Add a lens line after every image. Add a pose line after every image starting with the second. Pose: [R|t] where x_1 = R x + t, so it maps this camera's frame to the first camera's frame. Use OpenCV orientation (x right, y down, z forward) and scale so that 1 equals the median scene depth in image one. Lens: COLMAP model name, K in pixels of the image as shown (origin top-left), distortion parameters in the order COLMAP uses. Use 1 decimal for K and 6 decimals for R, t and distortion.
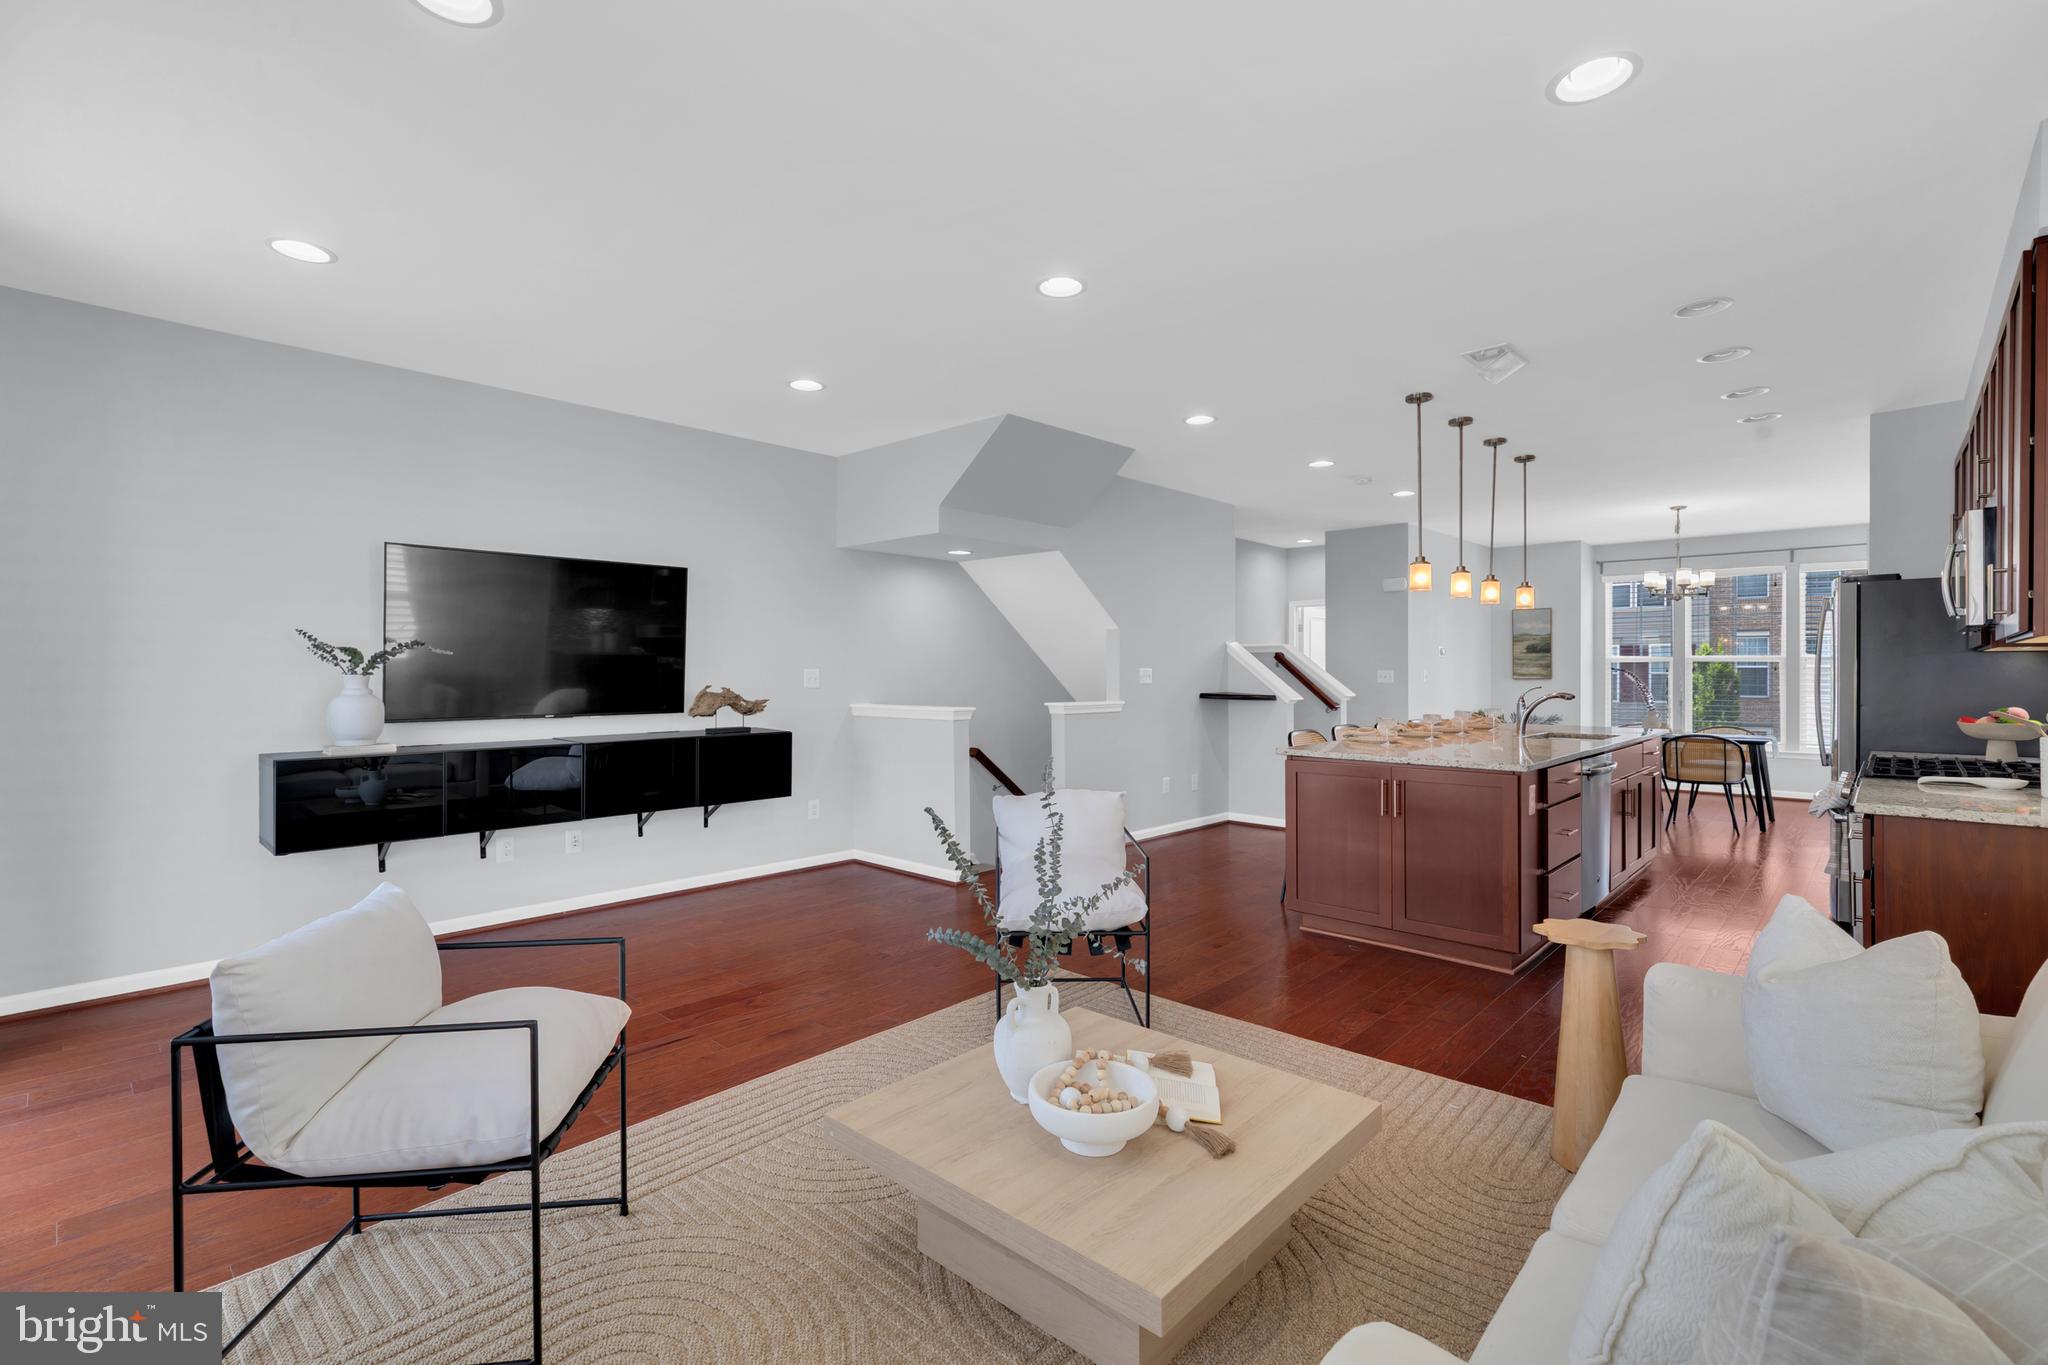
lens RADIAL K [[921.8, 0, 1027.8], [0, 921.8, 667.6], [0, 0, 1]] dist [0.007506, -0.000270]
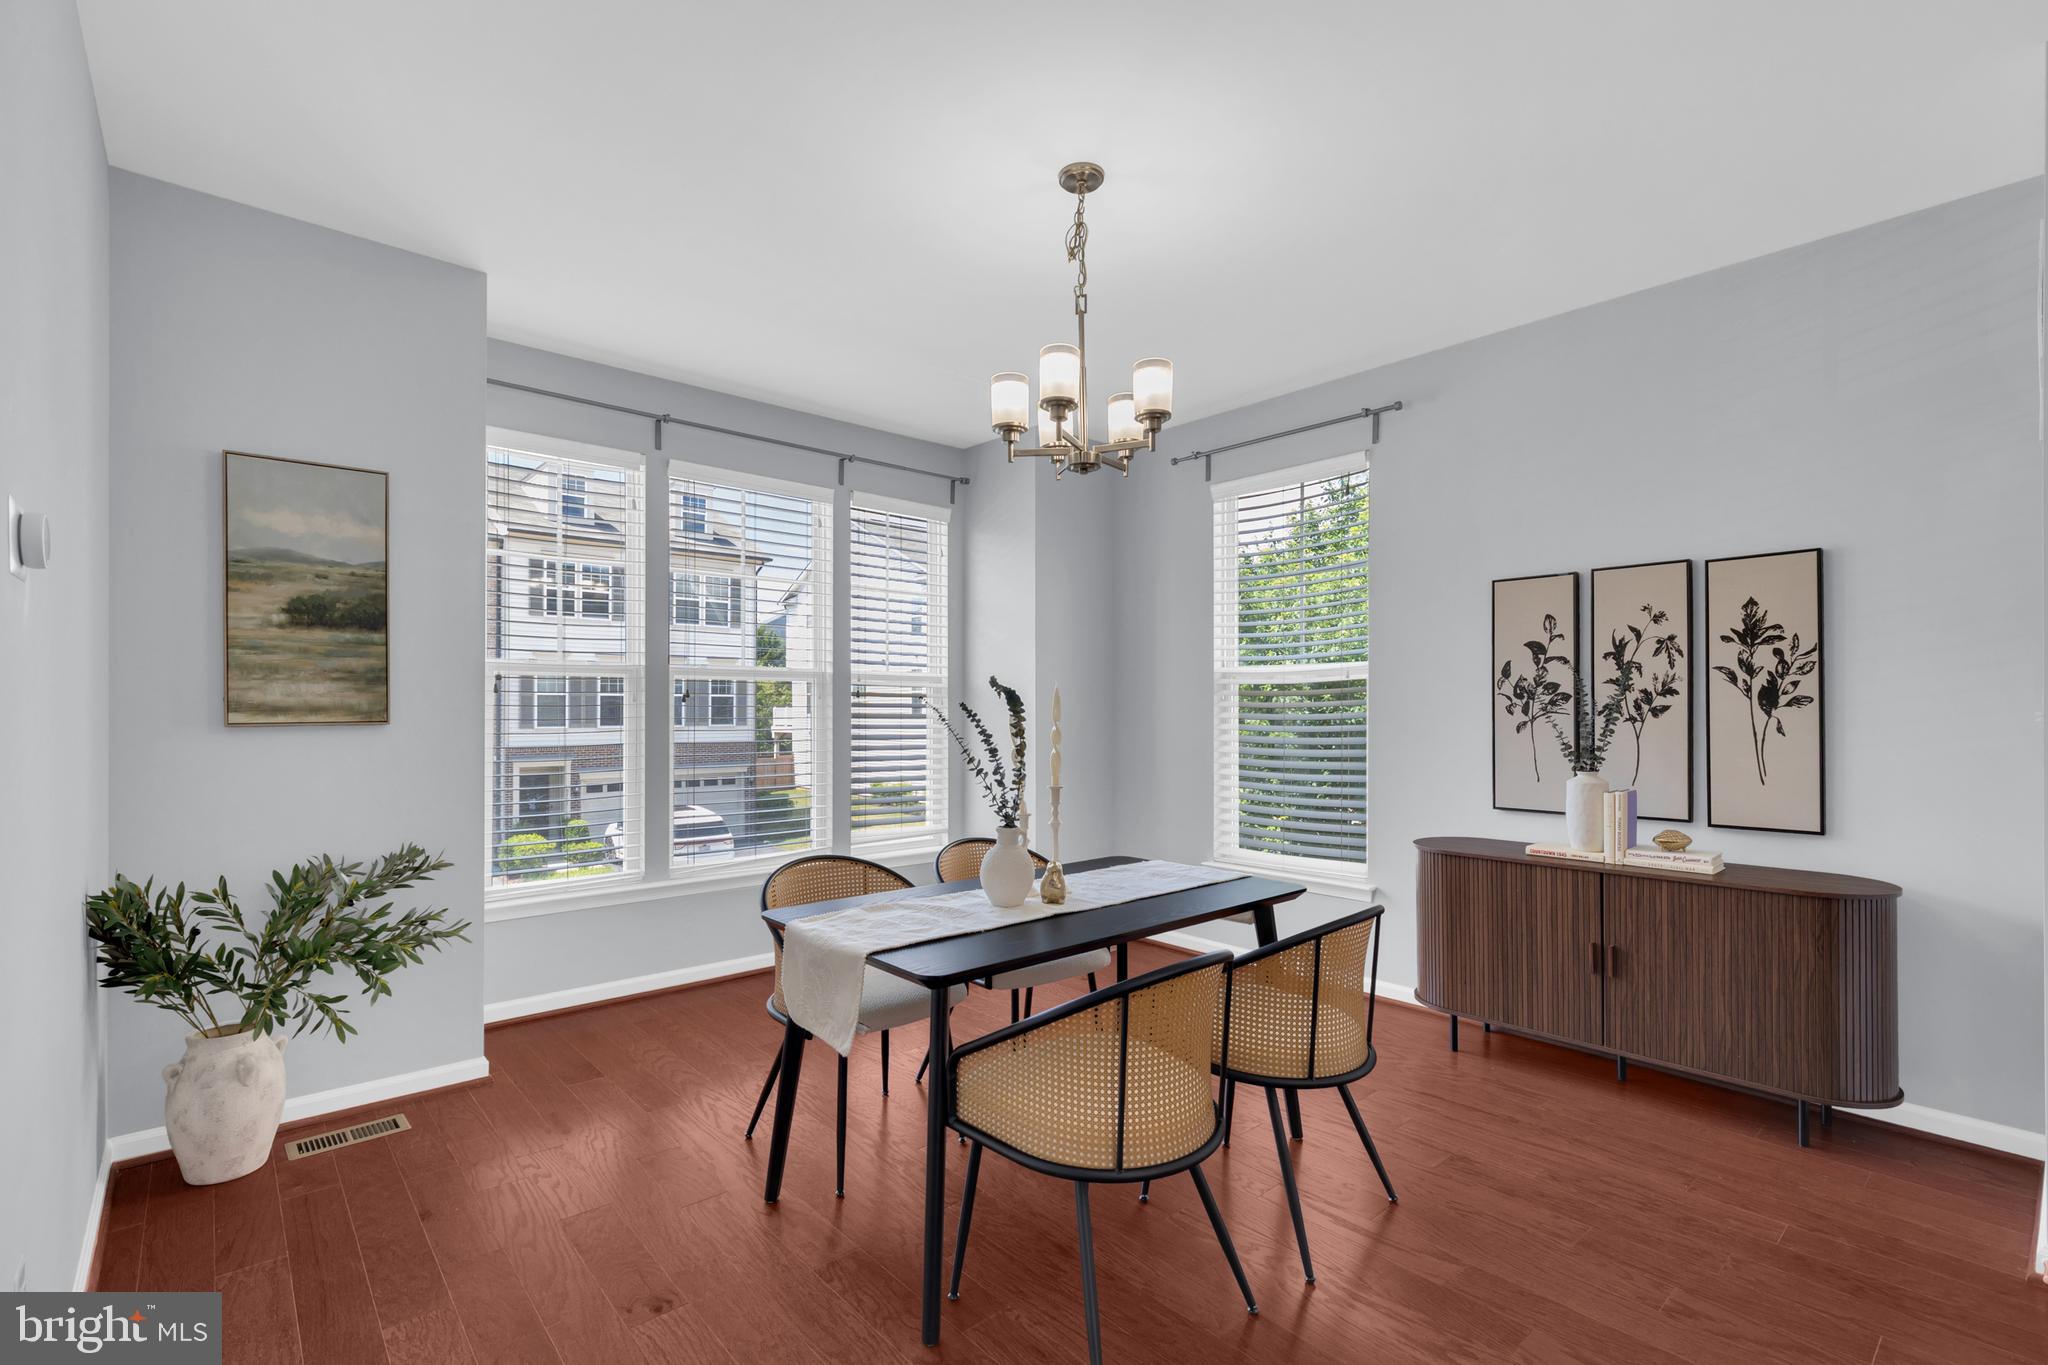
lens RADIAL K [[921.8, 0, 1014.9], [0, 921.8, 704.1], [0, 0, 1]] dist [0.007506, -0.000270]
pose [[0.113140, 0.001001, 0.993579, 0.398201], [-0.004697, 0.999989, -0.000473, 0.007387], [-0.993568, -0.004613, 0.113143, 1.012511]]
